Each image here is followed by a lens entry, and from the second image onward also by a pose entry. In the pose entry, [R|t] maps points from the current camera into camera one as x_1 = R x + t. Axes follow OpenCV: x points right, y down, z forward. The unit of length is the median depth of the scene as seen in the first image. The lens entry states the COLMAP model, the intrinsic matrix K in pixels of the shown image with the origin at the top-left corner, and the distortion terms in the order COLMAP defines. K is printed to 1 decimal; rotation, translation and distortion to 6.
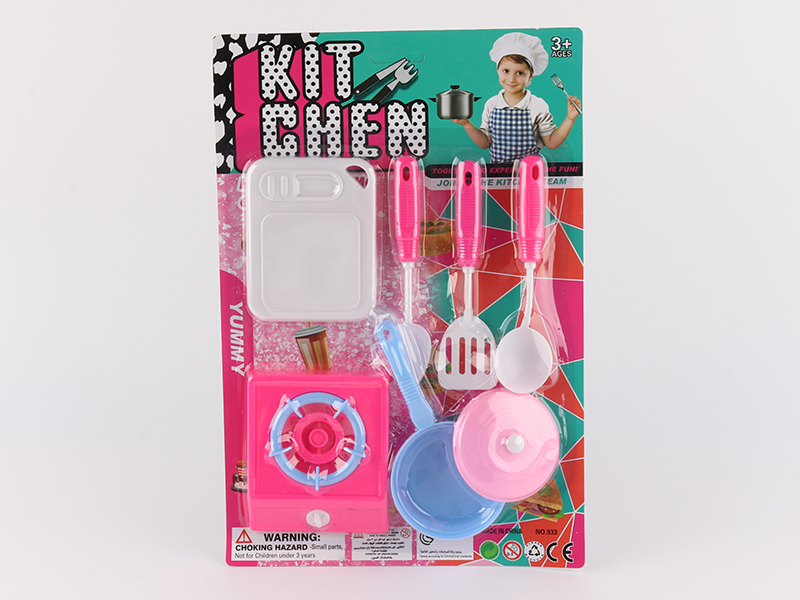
lens RADIAL K [[1366.8, 0, 402.2], [0, 1366.8, 299.1], [0, 0, 1]] dist [0.016466, 0.000000]
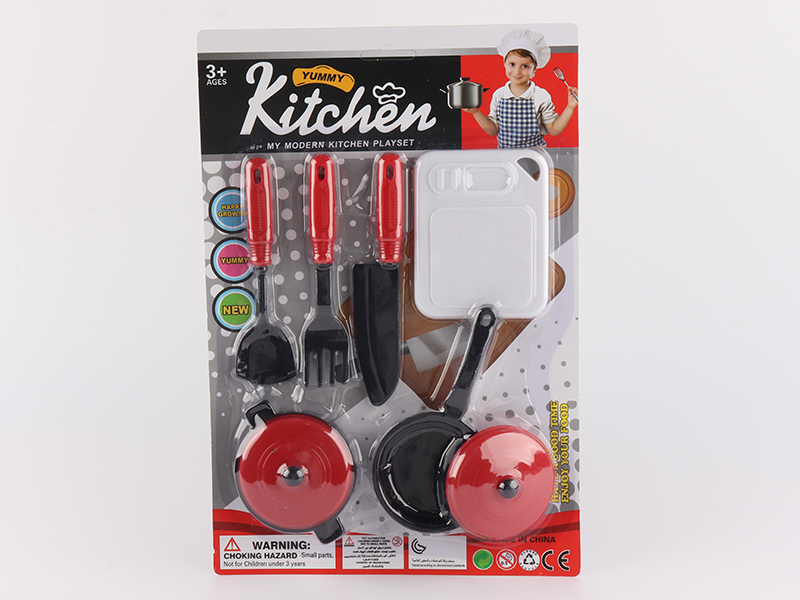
lens RADIAL K [[1596.5, 0, 396.1], [0, 1596.5, 295.5], [0, 0, 1]] dist [0.237073, 0.000000]
pose [[0.999679, -0.001009, 0.025335, -0.029612], [0.001824, 0.999481, -0.032158, 0.035315], [-0.025290, 0.032194, 0.999162, -0.164414]]
